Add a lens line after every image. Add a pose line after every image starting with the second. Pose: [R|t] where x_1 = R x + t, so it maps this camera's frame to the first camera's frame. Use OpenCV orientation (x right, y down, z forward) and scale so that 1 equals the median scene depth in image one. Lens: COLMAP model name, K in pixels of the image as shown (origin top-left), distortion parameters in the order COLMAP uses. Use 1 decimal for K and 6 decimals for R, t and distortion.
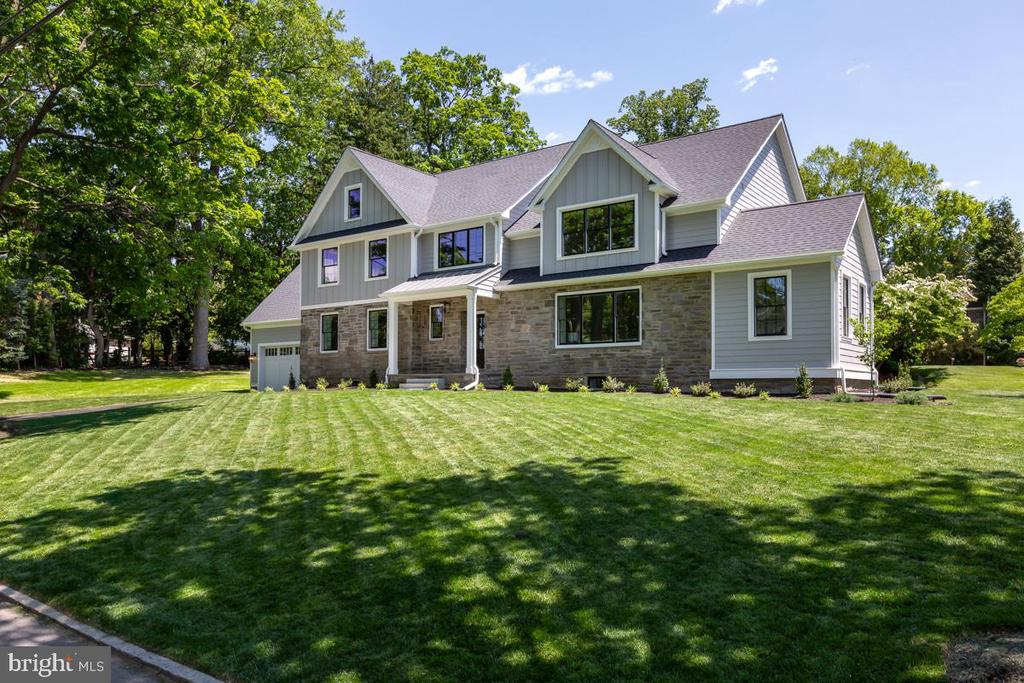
lens RADIAL K [[740.7, 0, 496.3], [0, 740.7, 391.5], [0, 0, 1]] dist [0.002706, 0.000937]
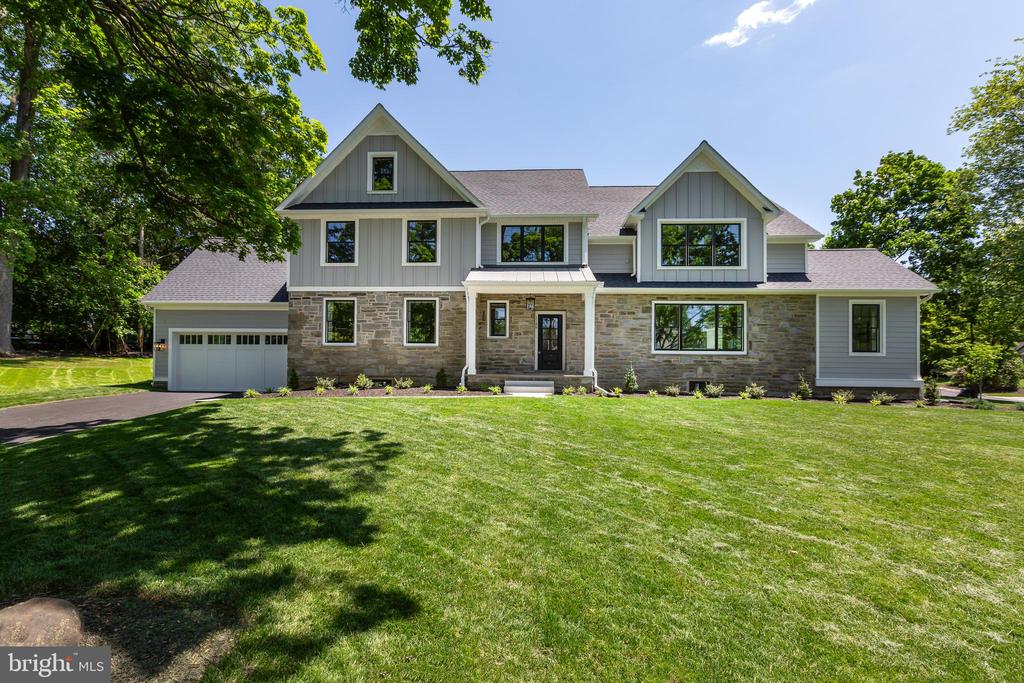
lens RADIAL K [[460.5, 0, 511.2], [0, 460.5, 383.3], [0, 0, 1]] dist [-0.001899, -0.000137]
pose [[0.831227, 0.008181, 0.555873, -0.435978], [-0.012006, 0.999923, 0.003237, -0.015449], [-0.555804, -0.009365, 0.831261, 0.558540]]
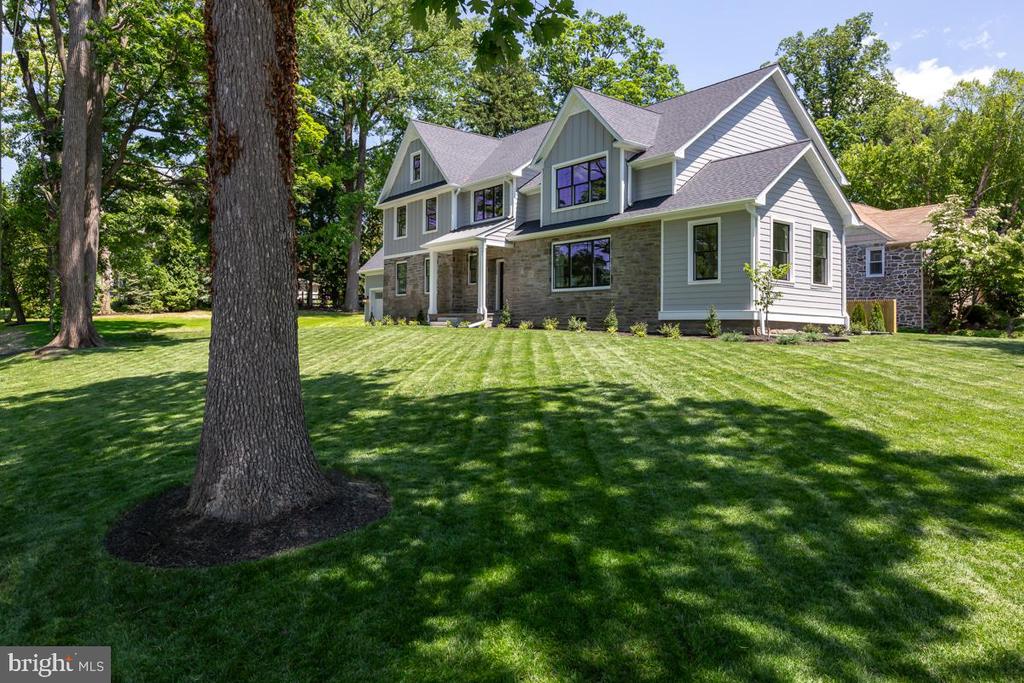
lens RADIAL K [[710.1, 0, 512.0], [0, 710.1, 341.5], [0, 0, 1]] dist [0.004358, 0.000699]
pose [[0.962615, 0.021177, -0.270043, 0.306555], [-0.018992, 0.999762, 0.010700, 0.006015], [0.270205, -0.005171, 0.962789, -0.043909]]
